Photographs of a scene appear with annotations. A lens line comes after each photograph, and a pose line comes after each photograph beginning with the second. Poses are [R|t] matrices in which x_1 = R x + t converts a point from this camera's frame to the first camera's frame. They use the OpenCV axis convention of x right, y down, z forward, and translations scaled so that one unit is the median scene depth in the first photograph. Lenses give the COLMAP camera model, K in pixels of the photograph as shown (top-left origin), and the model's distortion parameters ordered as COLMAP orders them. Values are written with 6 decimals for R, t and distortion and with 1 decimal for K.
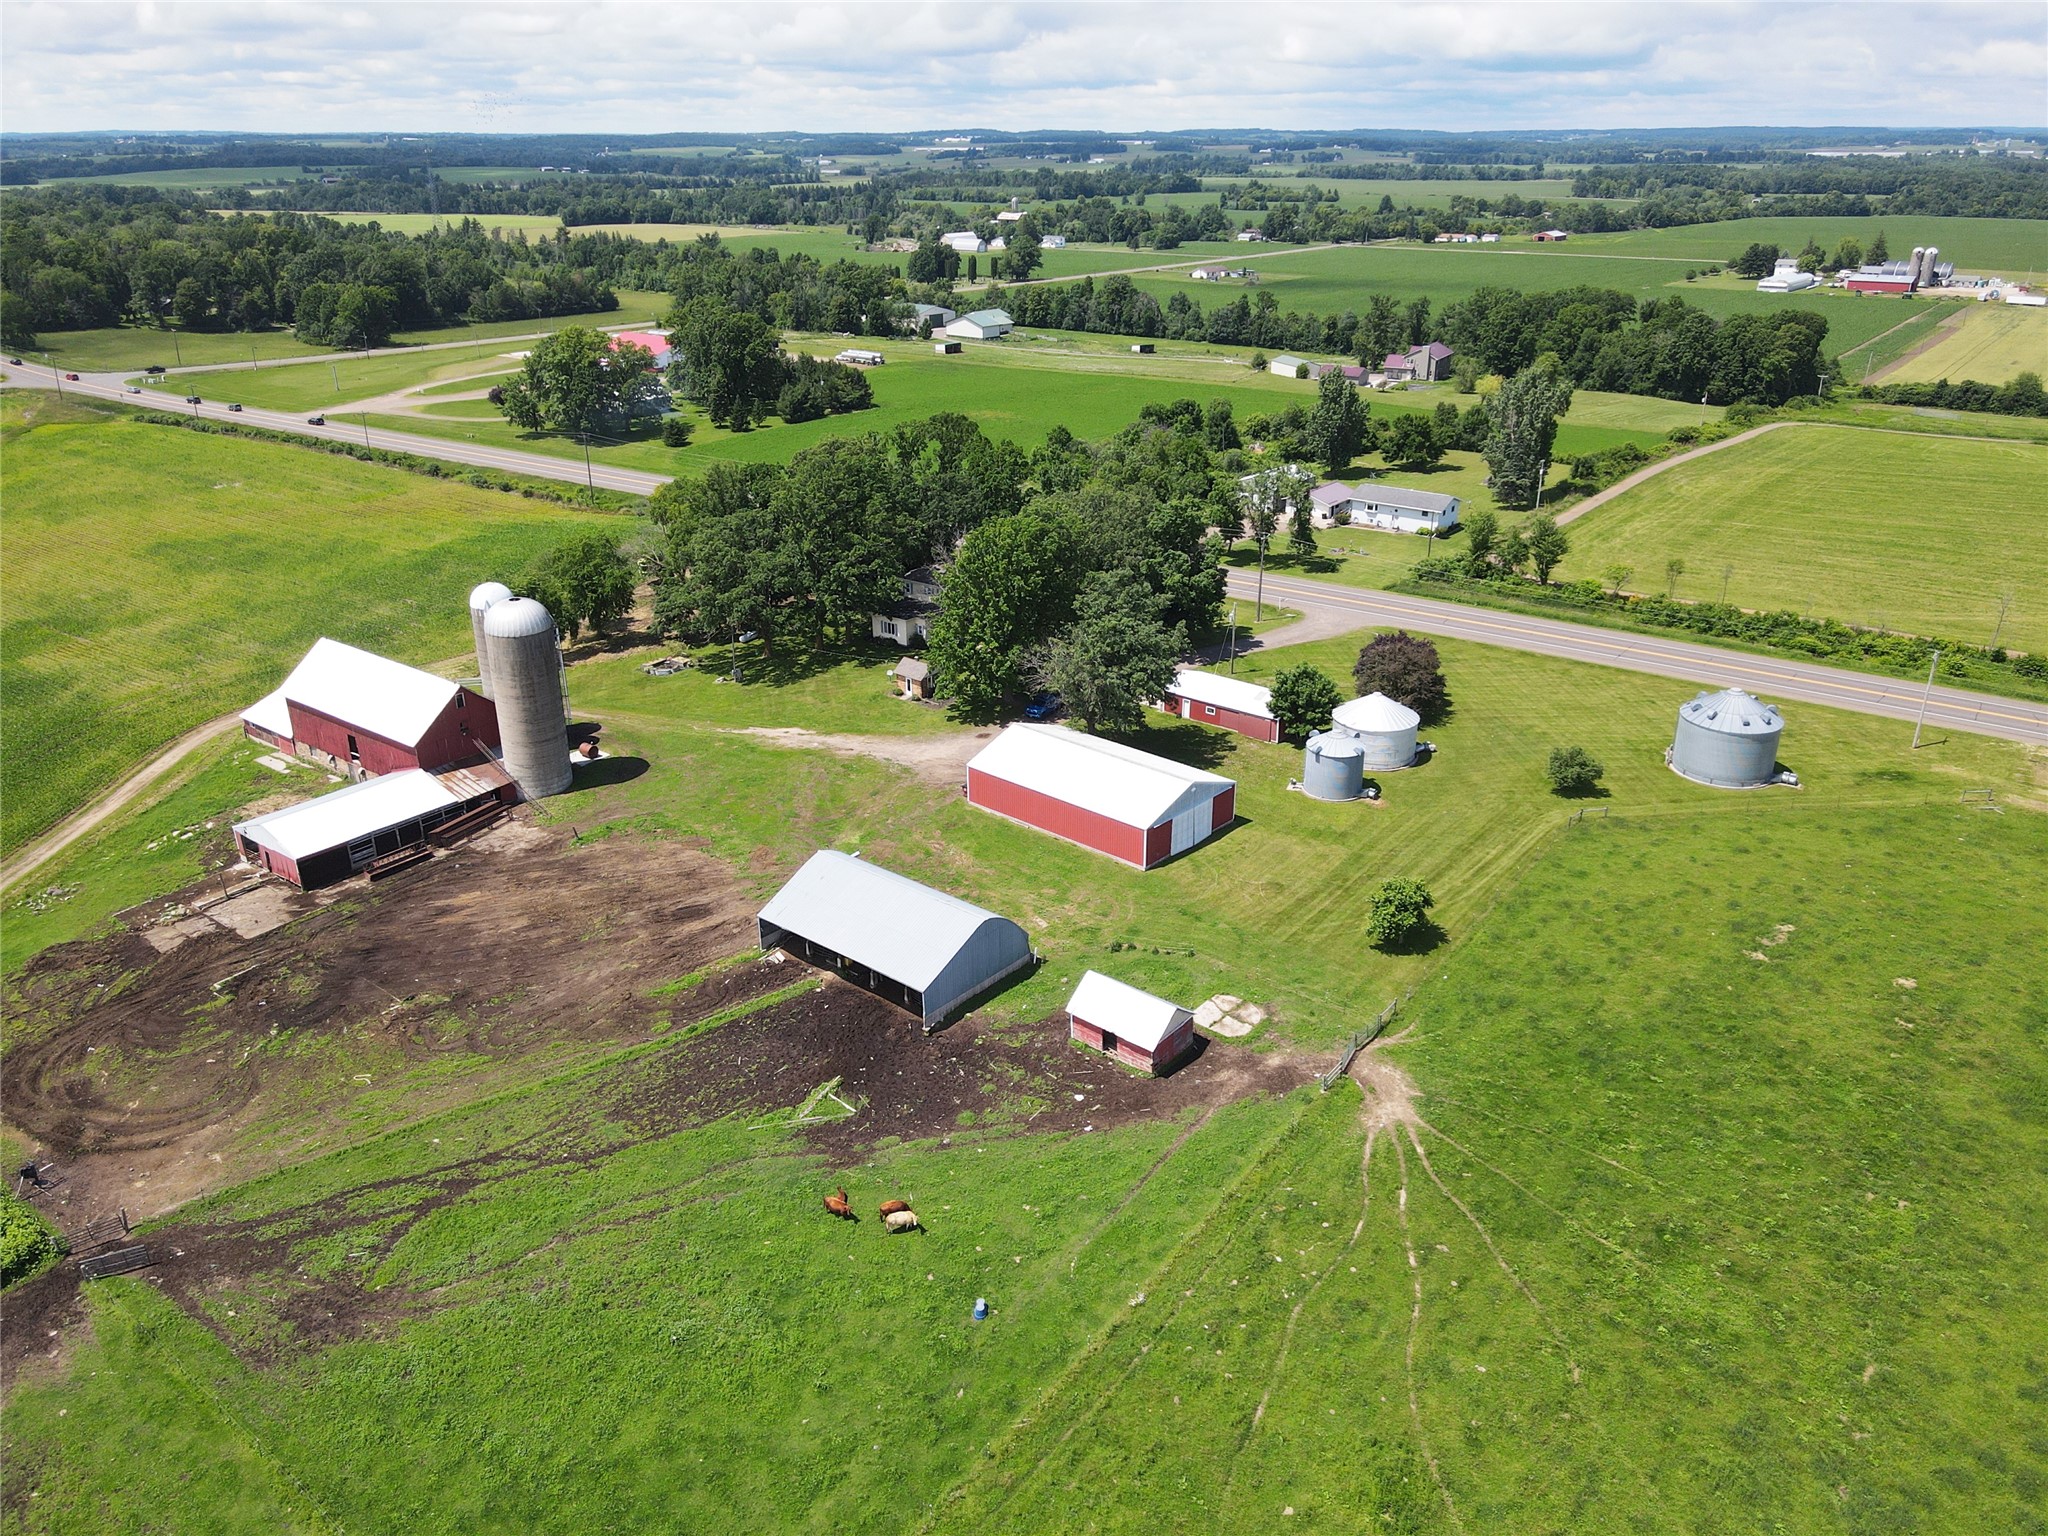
lens RADIAL K [[1481.8, 0, 1030.2], [0, 1481.8, 806.4], [0, 0, 1]] dist [0.017811, 0.004995]
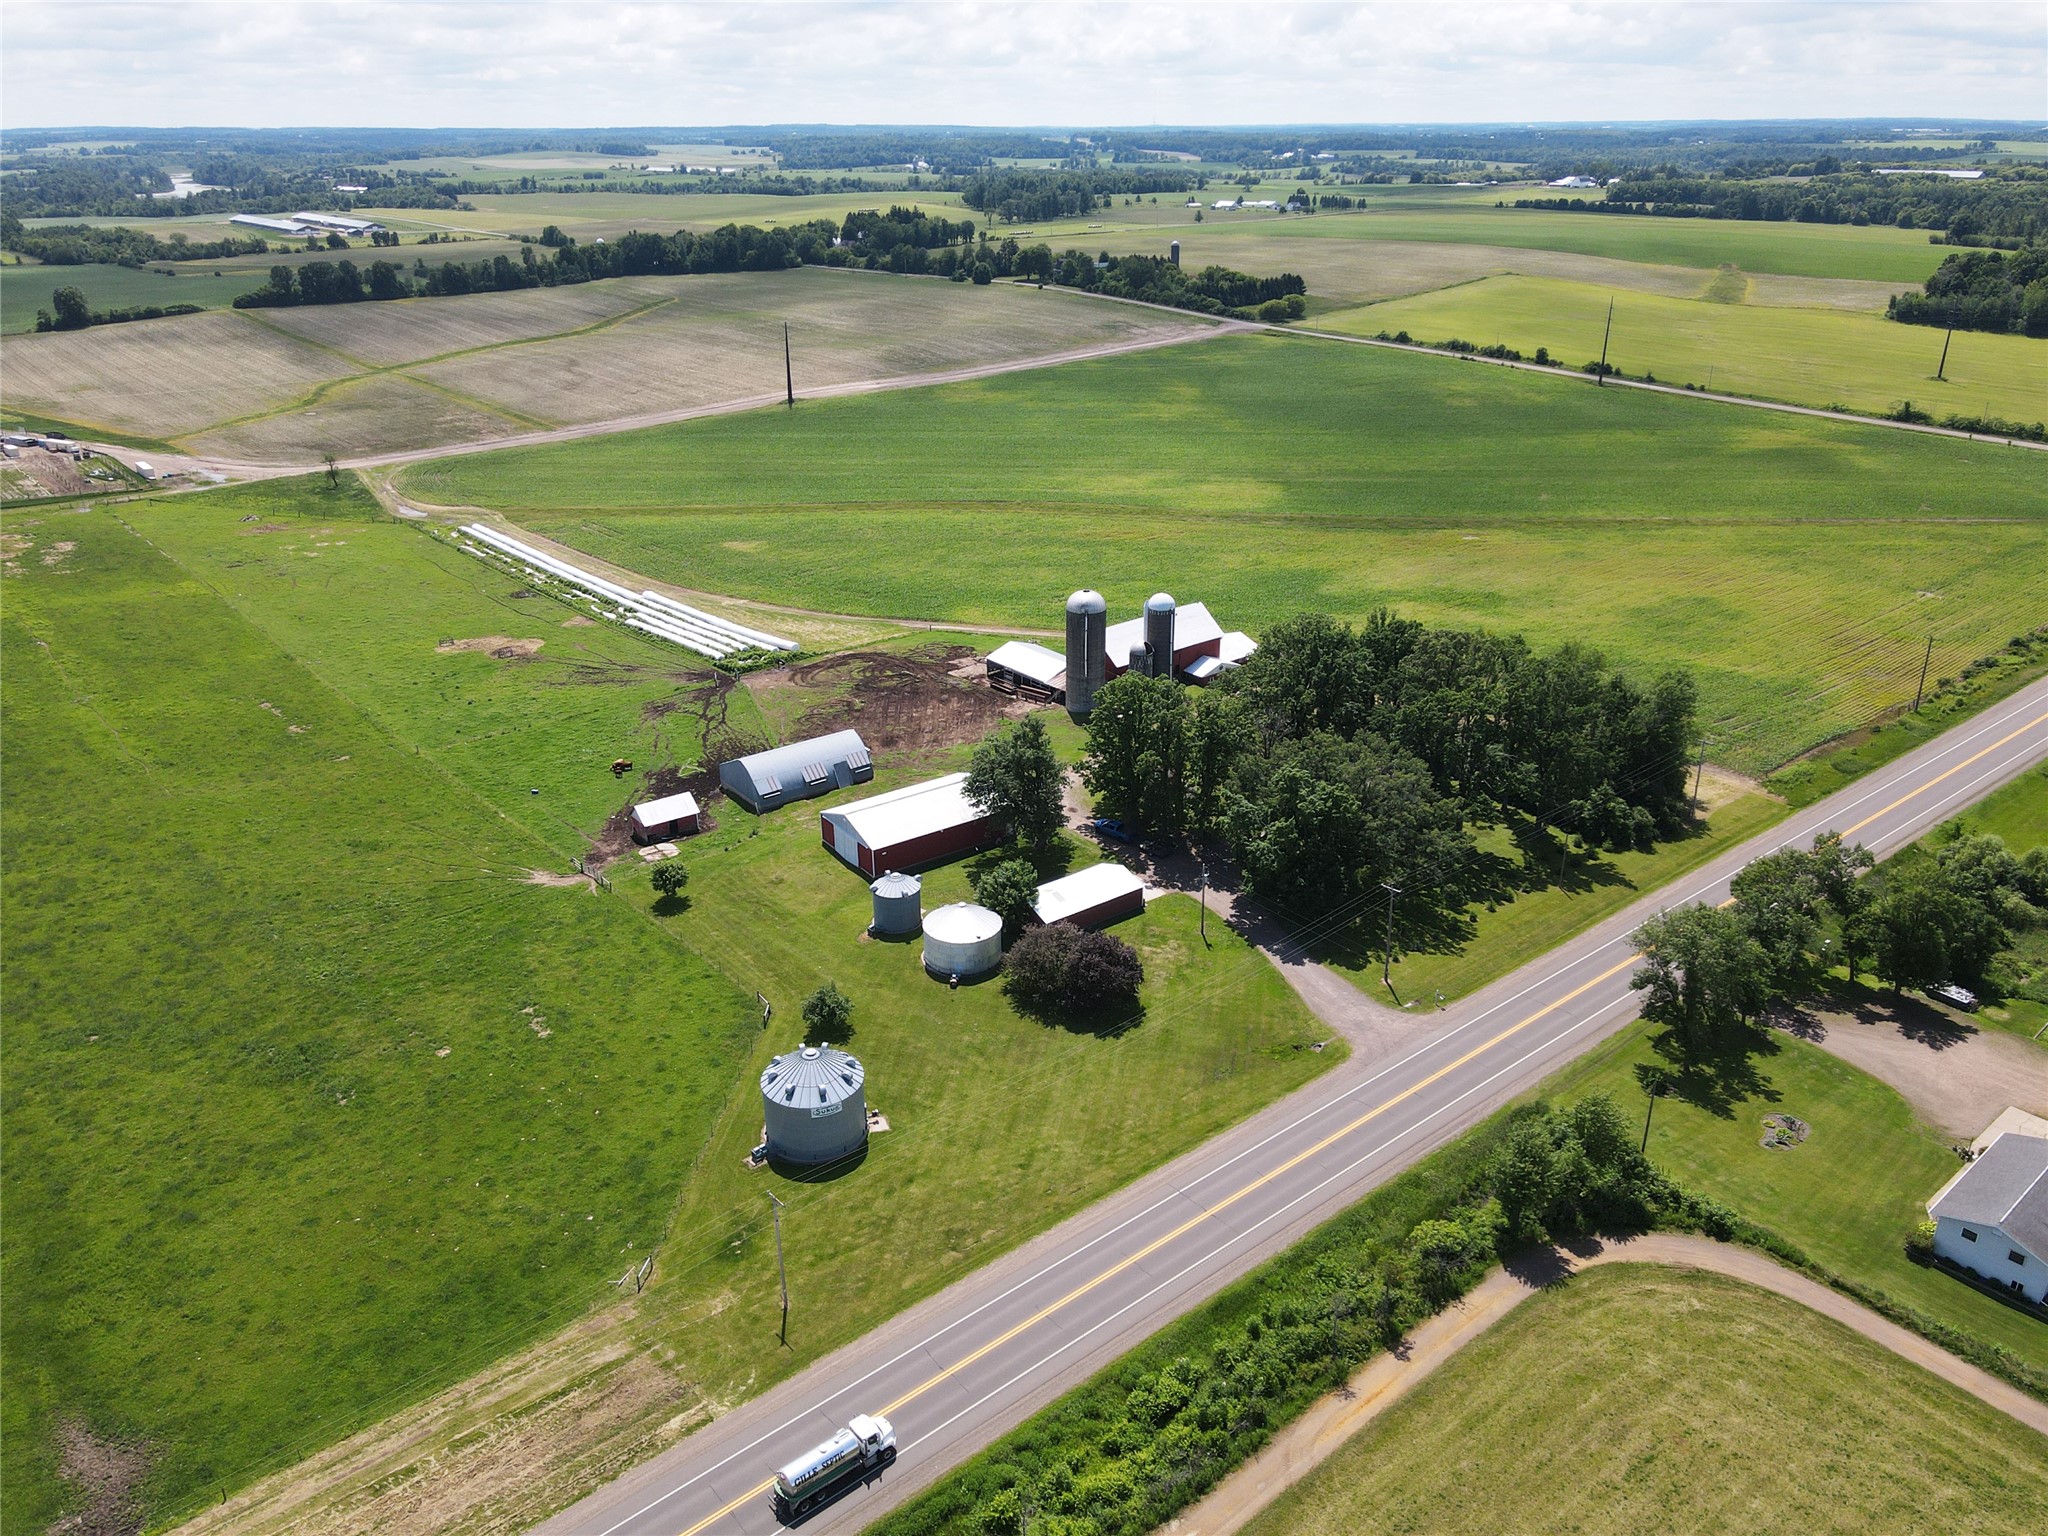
lens RADIAL K [[1503.2, 0, 1027.3], [0, 1503.2, 775.3], [0, 0, 1]] dist [0.010110, 0.010084]
pose [[-0.223909, 0.390840, -0.892810, 0.221927], [-0.398929, 0.799058, 0.449847, -0.126401], [0.889224, 0.456893, -0.022999, 0.194022]]
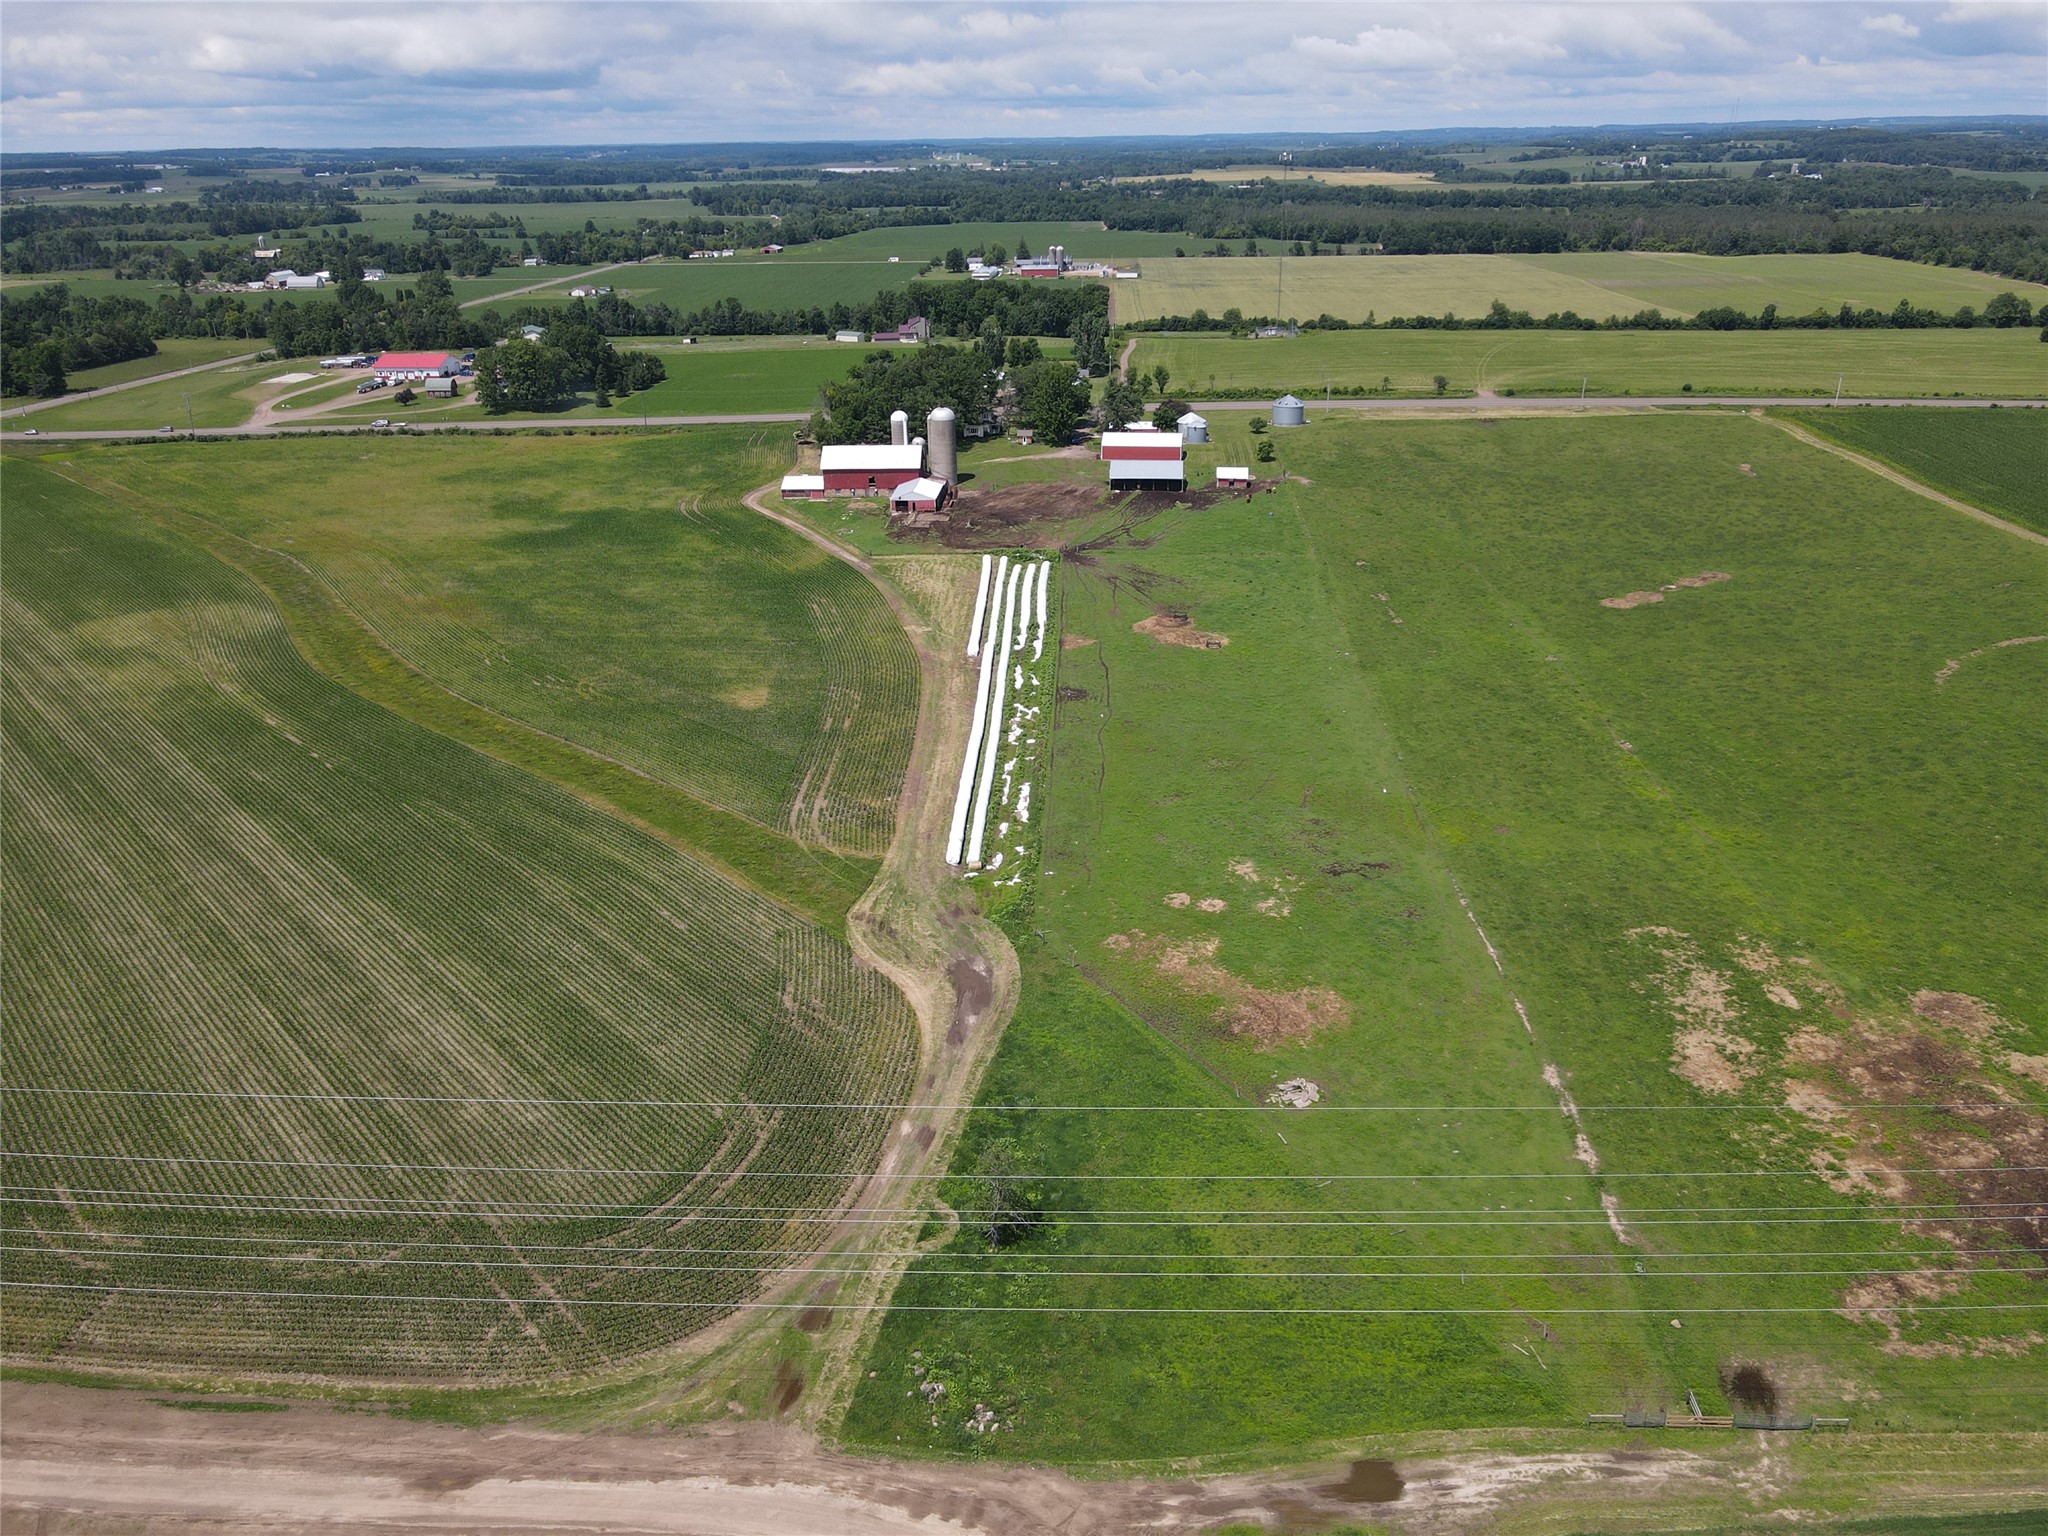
lens RADIAL K [[1503.2, 0, 1027.3], [0, 1503.2, 775.3], [0, 0, 1]] dist [0.010110, 0.010084]
pose [[0.824552, -0.232060, 0.516006, -0.320393], [0.247170, 0.968129, 0.040425, 0.077178], [-0.508941, 0.094209, 0.855630, -0.238633]]
